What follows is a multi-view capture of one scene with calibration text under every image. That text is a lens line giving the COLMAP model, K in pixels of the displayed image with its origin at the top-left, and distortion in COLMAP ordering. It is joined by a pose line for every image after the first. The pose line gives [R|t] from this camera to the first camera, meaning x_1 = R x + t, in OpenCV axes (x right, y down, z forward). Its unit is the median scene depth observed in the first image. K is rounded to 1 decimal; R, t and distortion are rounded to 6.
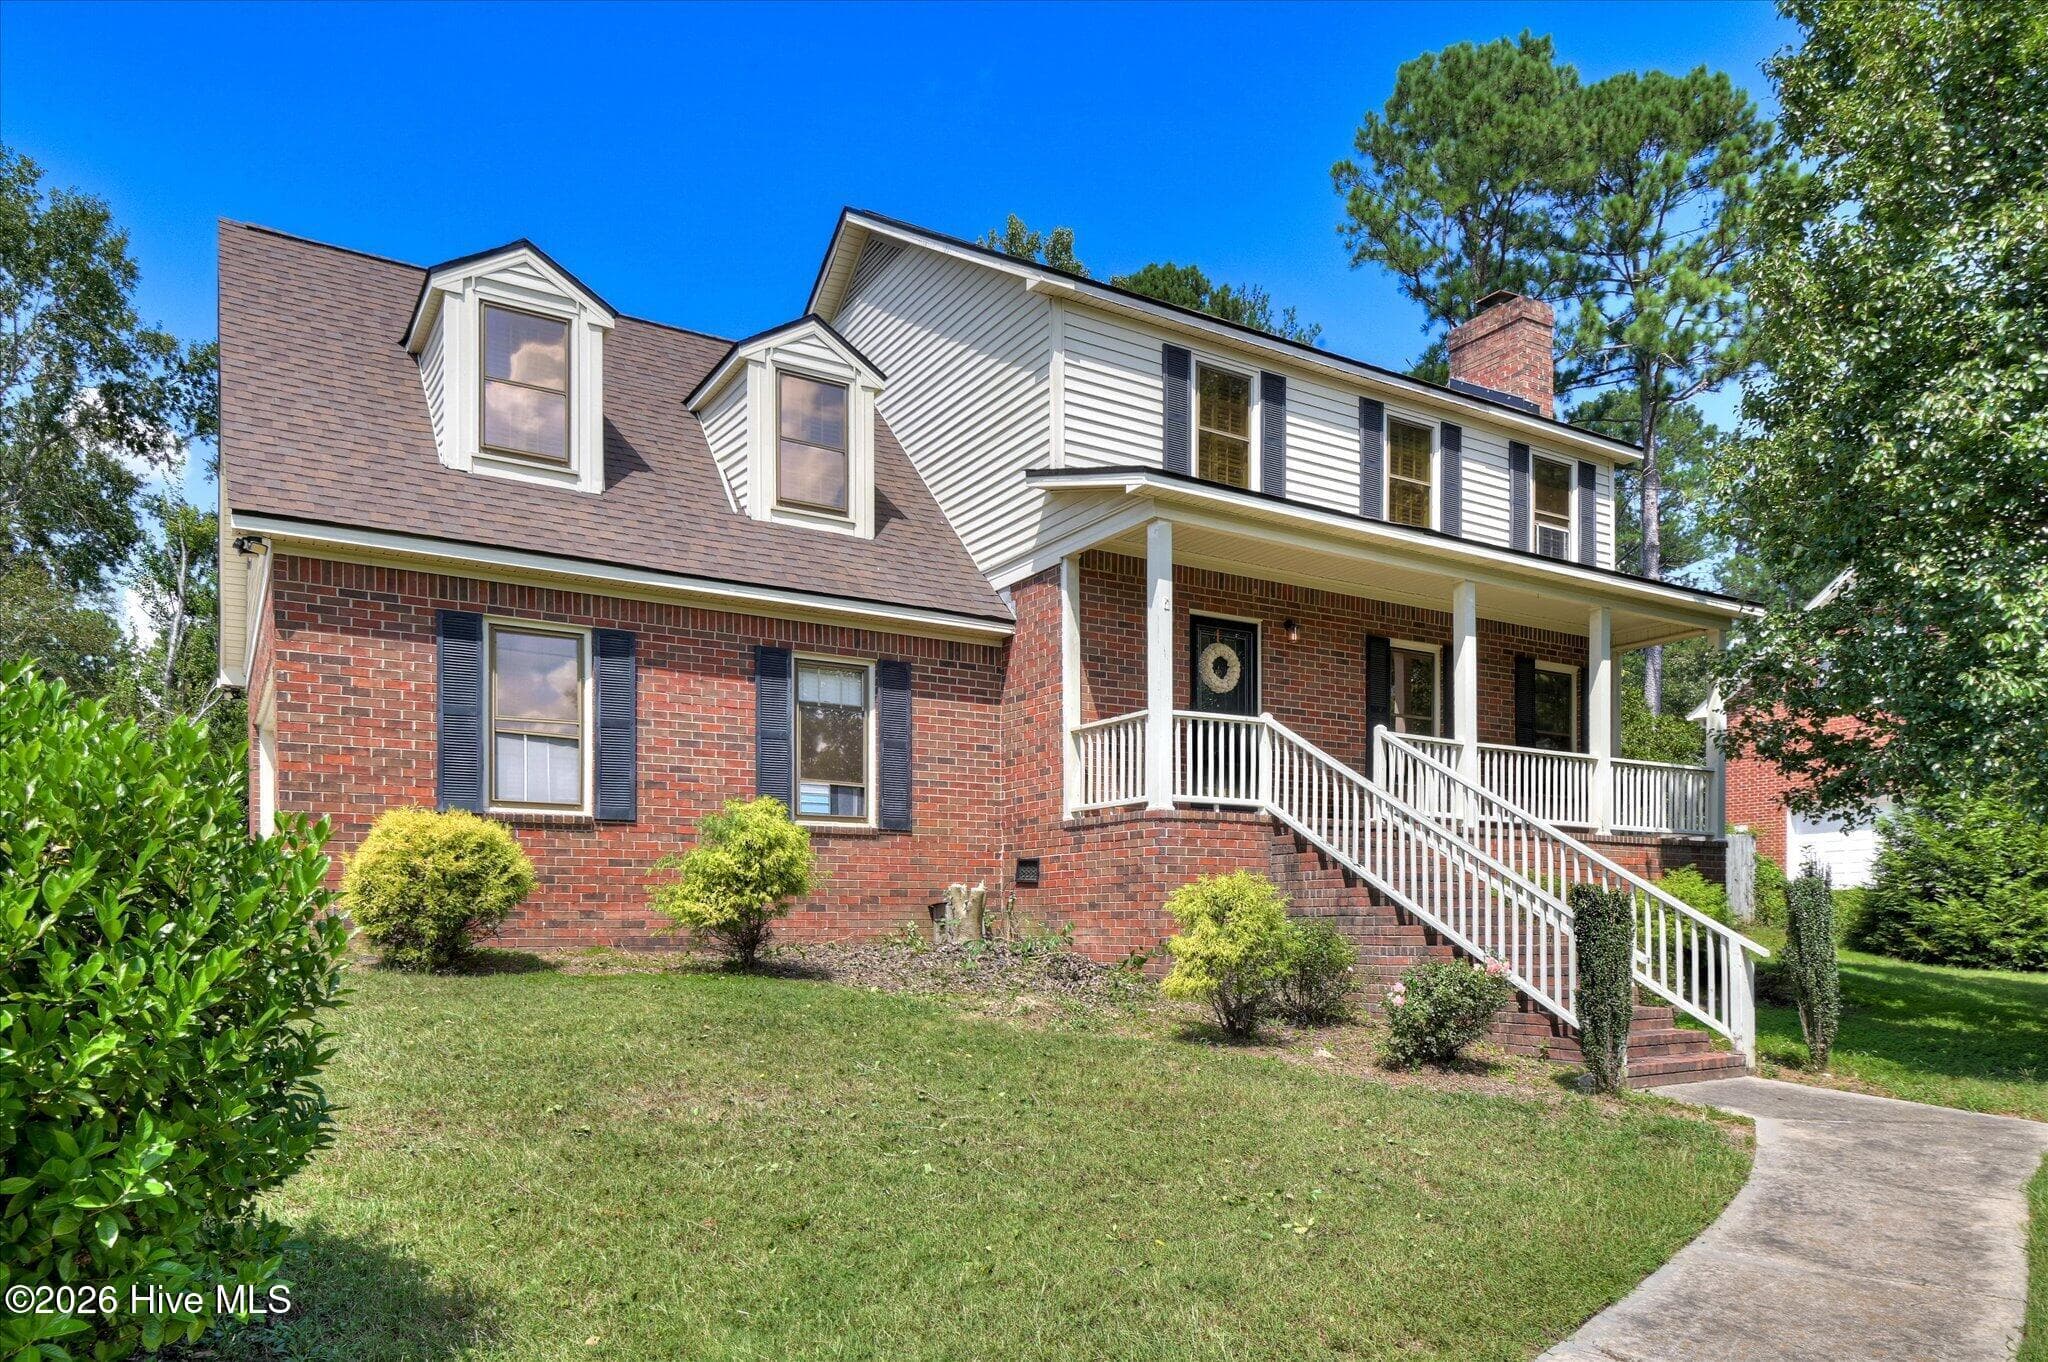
lens RADIAL K [[1328.1, 0, 1025.3], [0, 1328.1, 722.5], [0, 0, 1]] dist [0.023768, -0.036192]
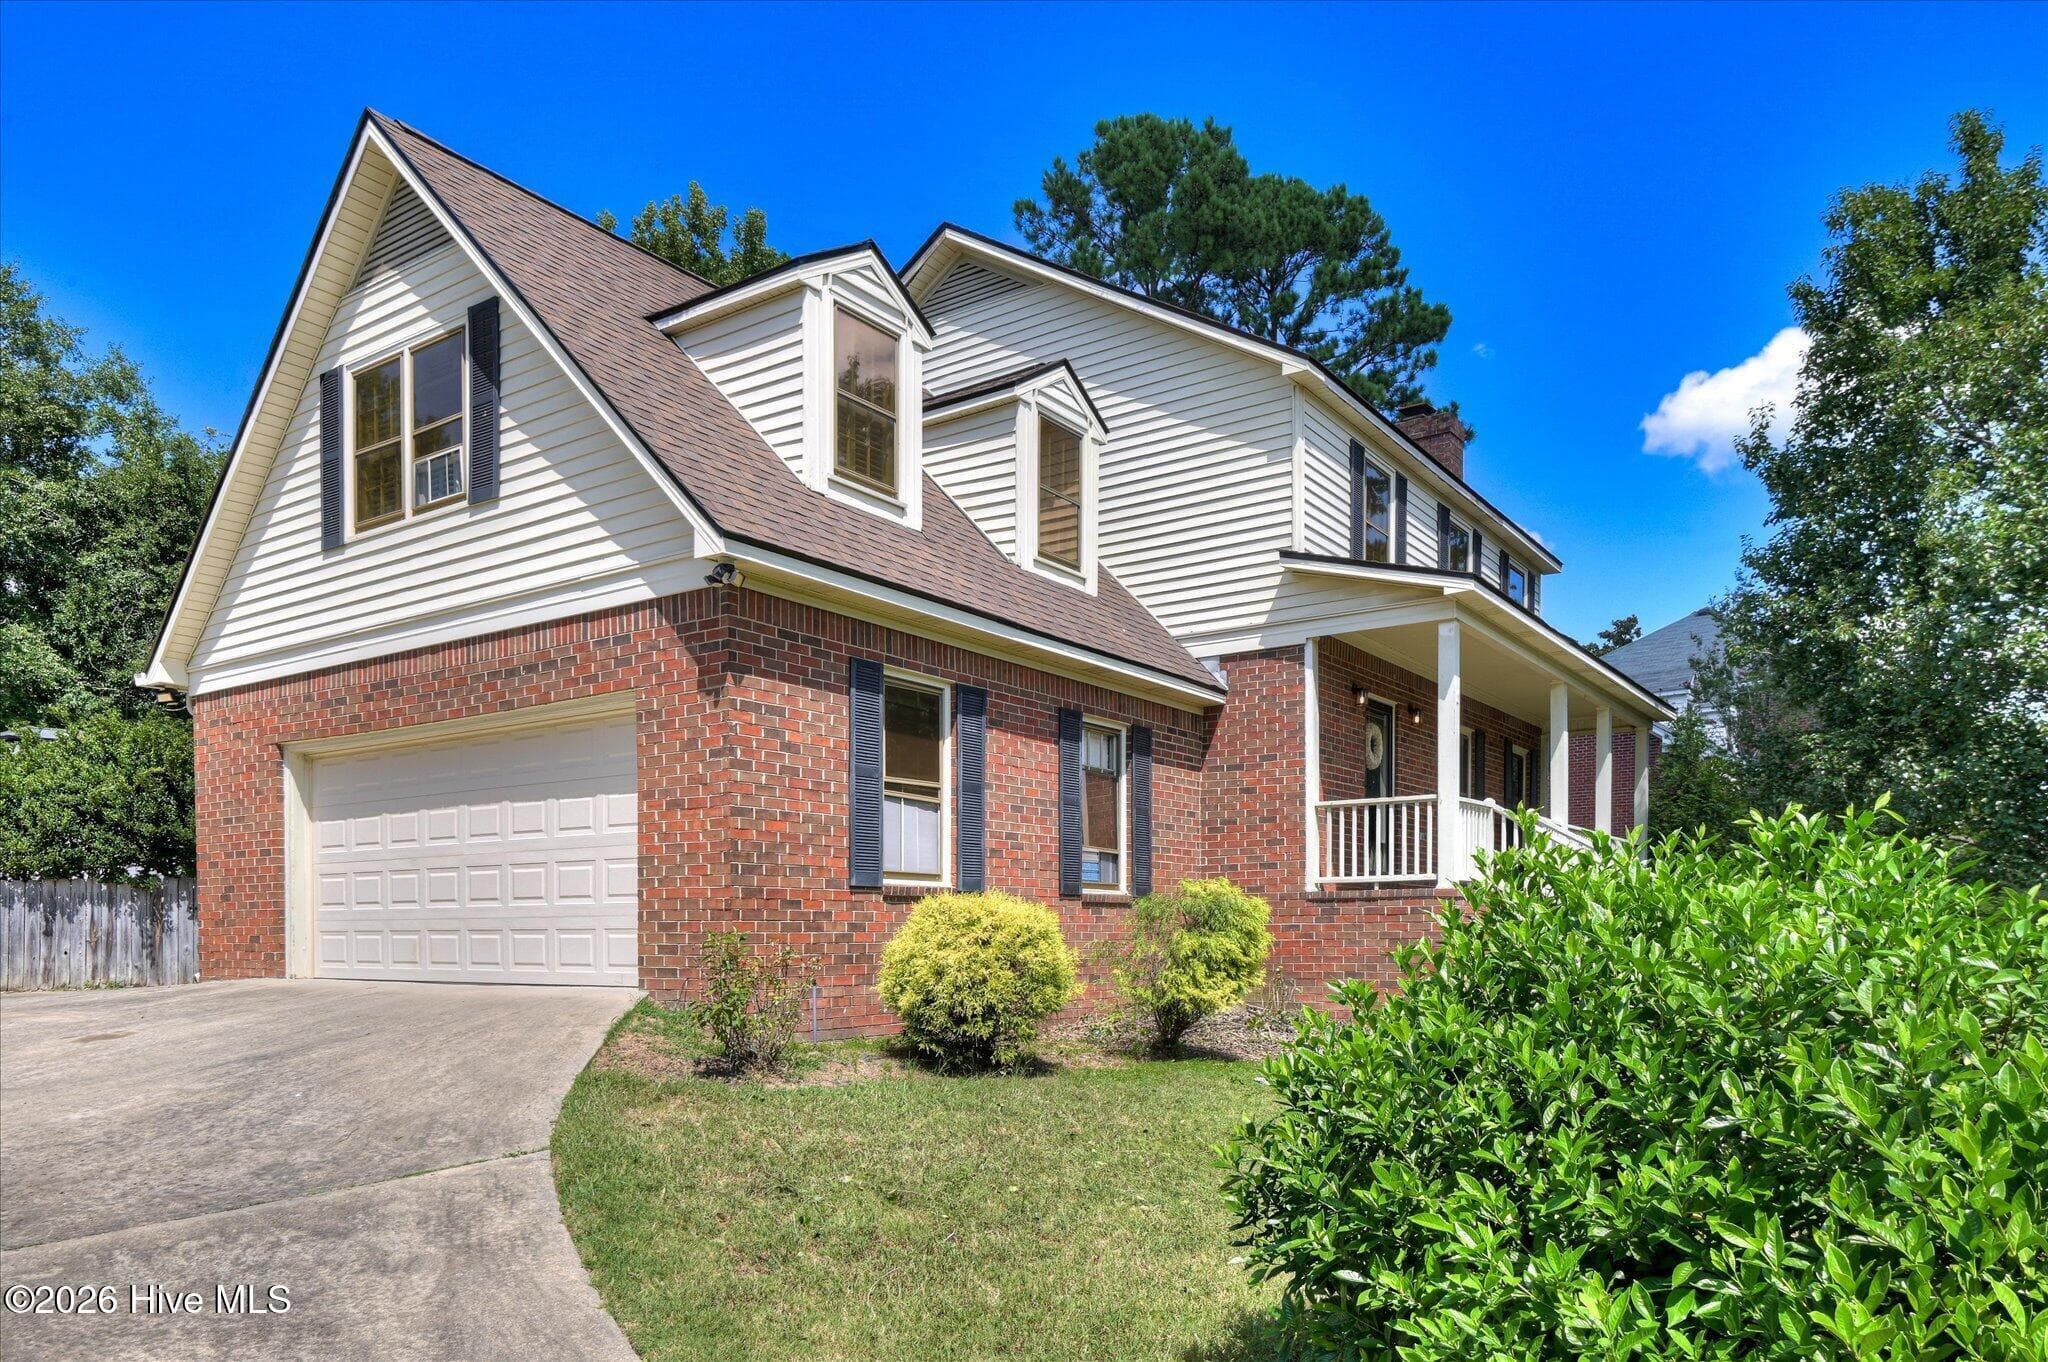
lens RADIAL K [[1378.7, 0, 1021.3], [0, 1378.7, 754.8], [0, 0, 1]] dist [-0.000233, -0.001221]
pose [[0.915688, 0.049528, 0.398826, -0.601935], [-0.057787, 0.998291, 0.008704, -0.029400], [-0.397714, -0.031018, 0.916985, 0.094803]]
